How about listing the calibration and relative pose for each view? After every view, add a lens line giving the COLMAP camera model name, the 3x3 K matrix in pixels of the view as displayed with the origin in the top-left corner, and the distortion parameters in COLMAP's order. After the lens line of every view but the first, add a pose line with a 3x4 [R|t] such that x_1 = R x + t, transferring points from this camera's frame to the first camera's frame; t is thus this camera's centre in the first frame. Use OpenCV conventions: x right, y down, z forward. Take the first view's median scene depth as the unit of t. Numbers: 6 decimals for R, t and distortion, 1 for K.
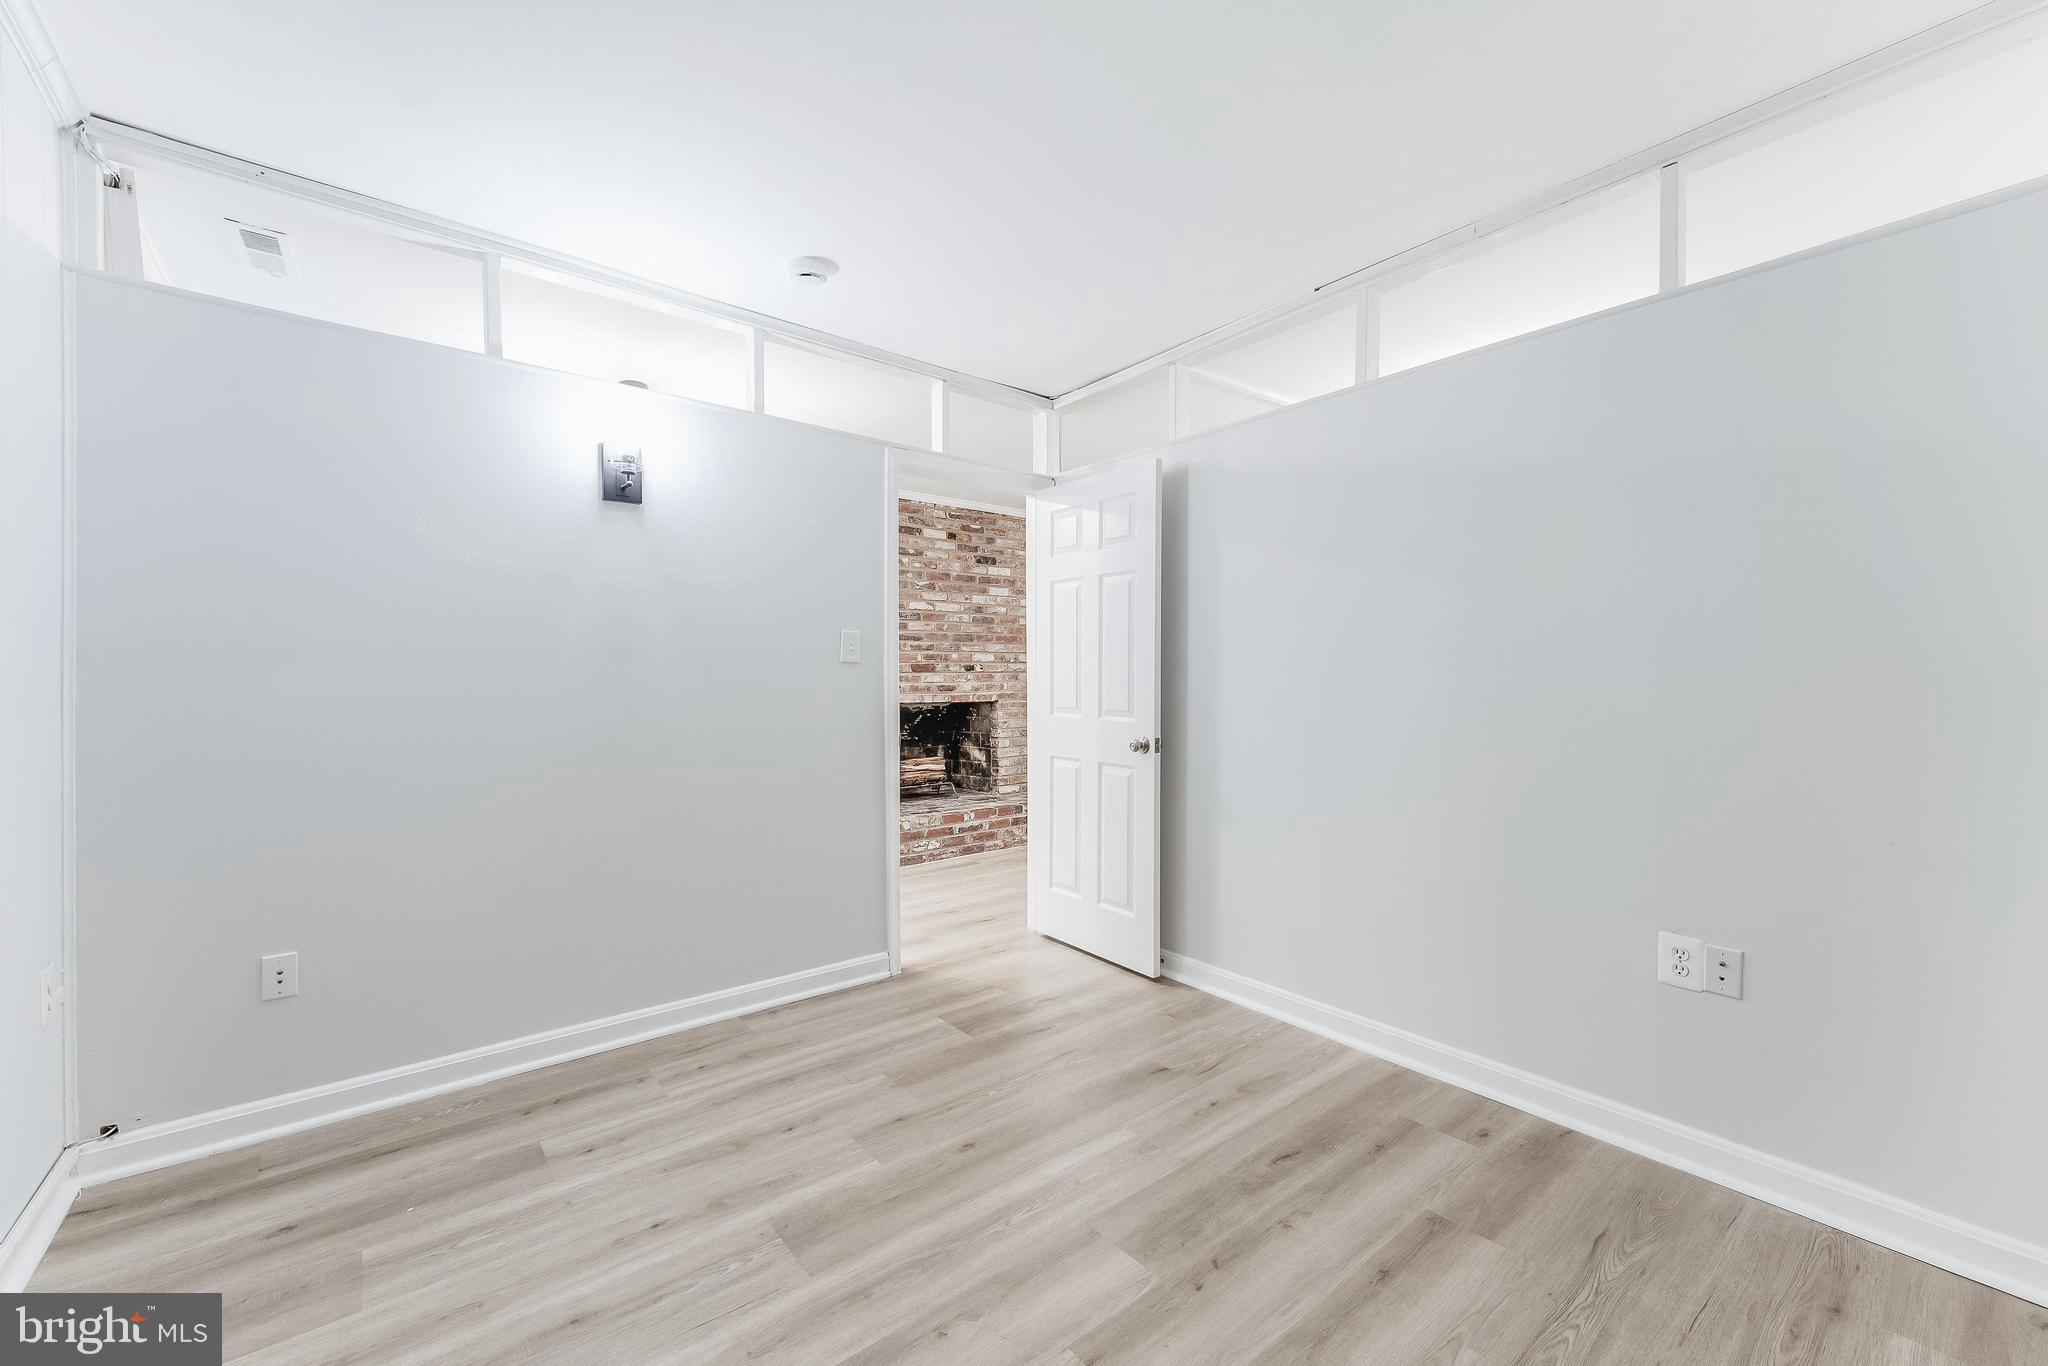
lens RADIAL K [[816.7, 0, 1027.0], [0, 816.7, 678.2], [0, 0, 1]] dist [-0.001811, -0.000415]
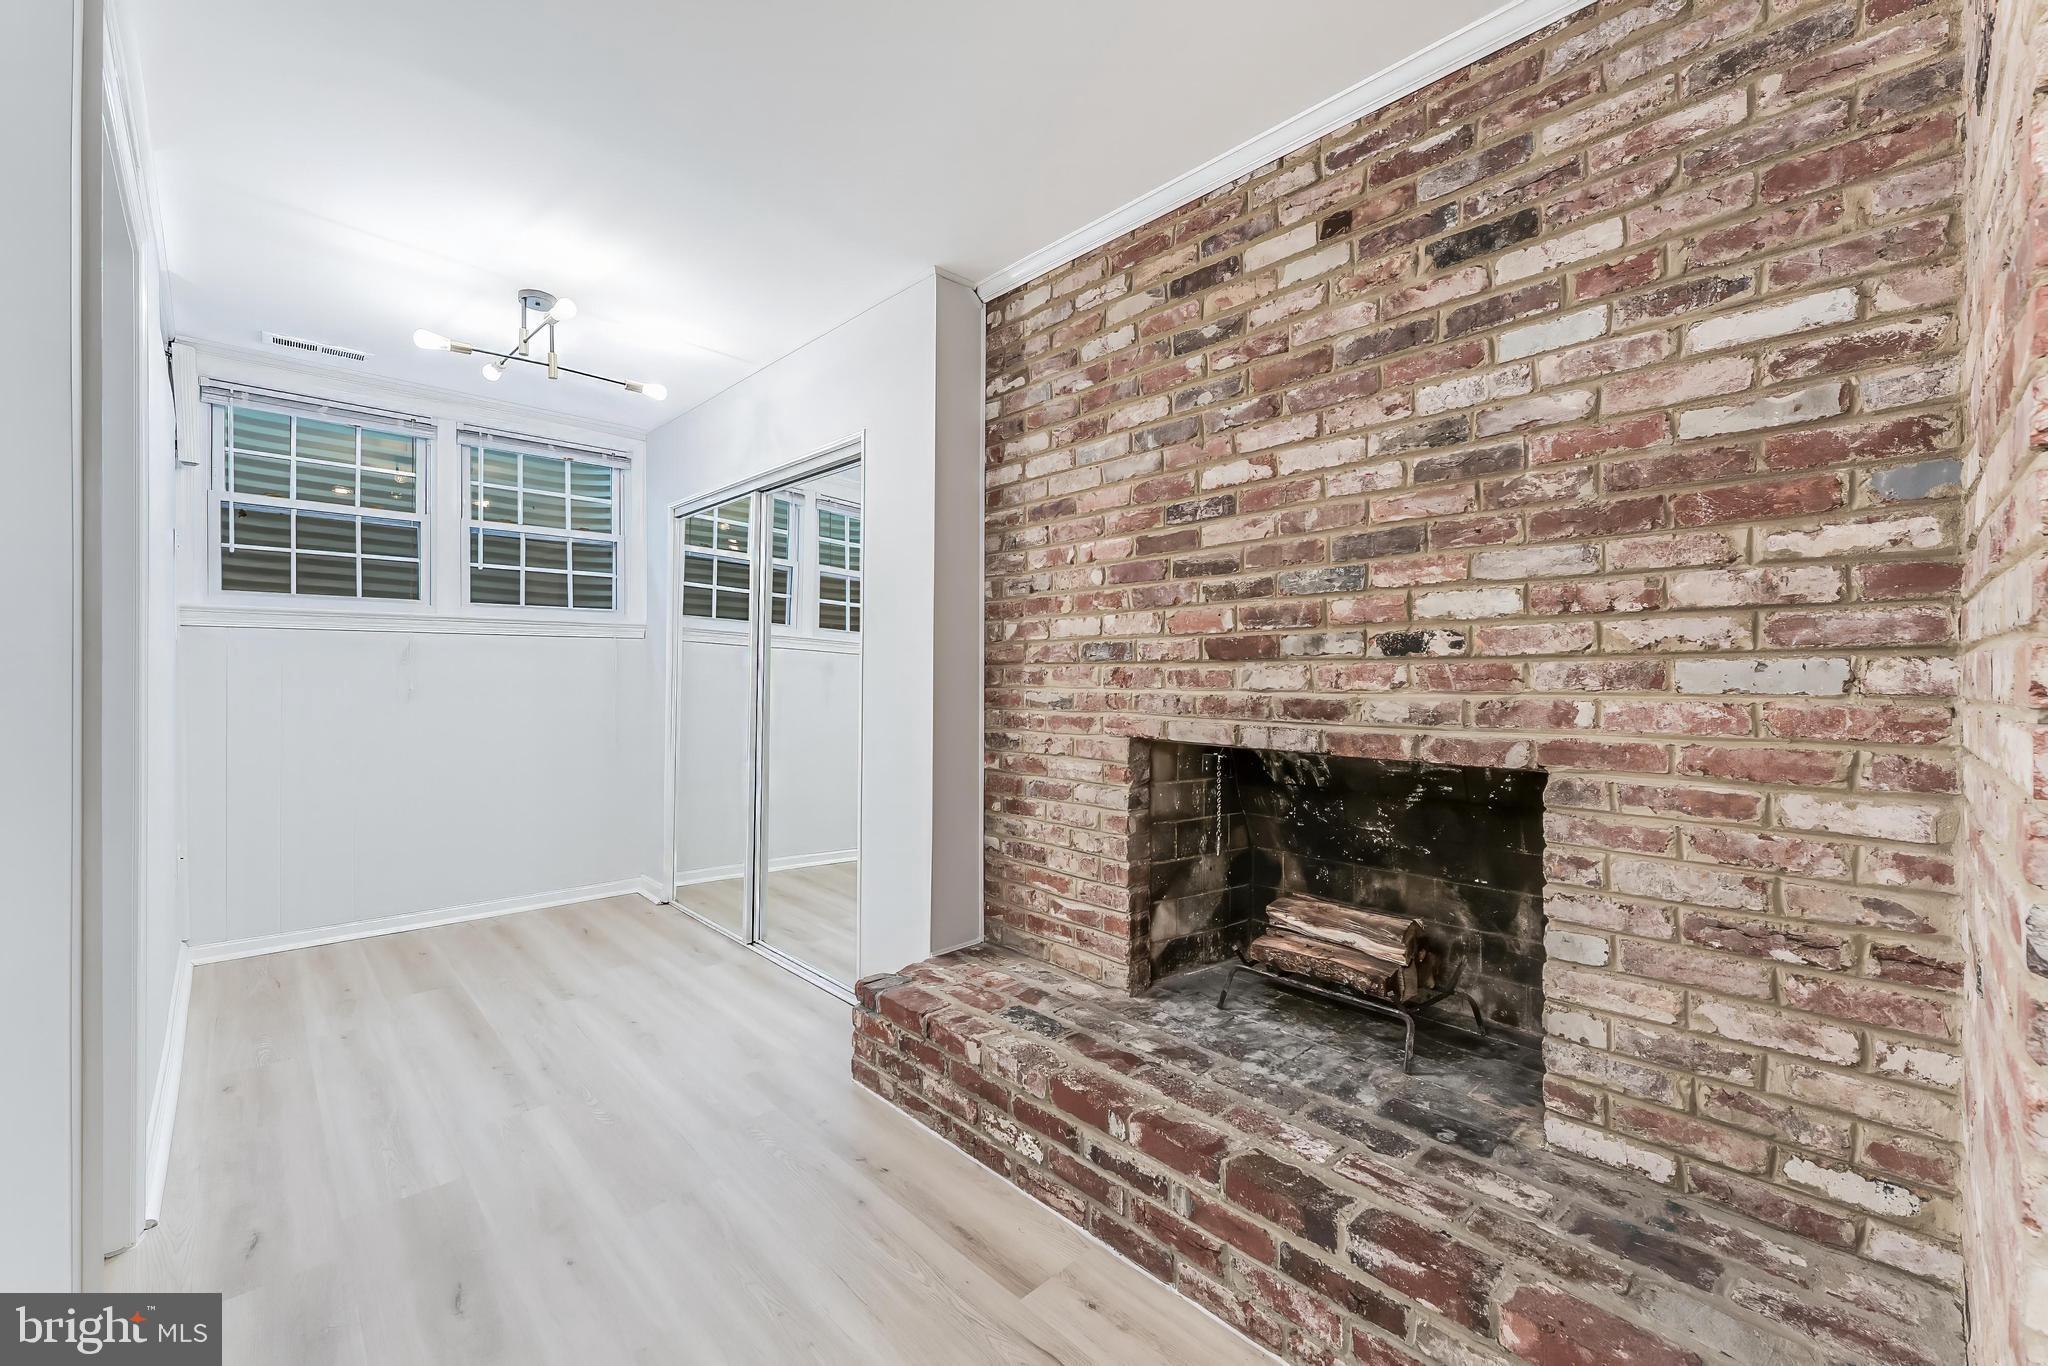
lens RADIAL K [[816.7, 0, 1027.0], [0, 816.7, 678.2], [0, 0, 1]] dist [-0.001811, -0.000415]
pose [[0.092241, 0.006643, -0.995715, 0.210069], [-0.006945, 0.999958, 0.006028, -0.001257], [0.995712, 0.006360, 0.092283, 0.856025]]
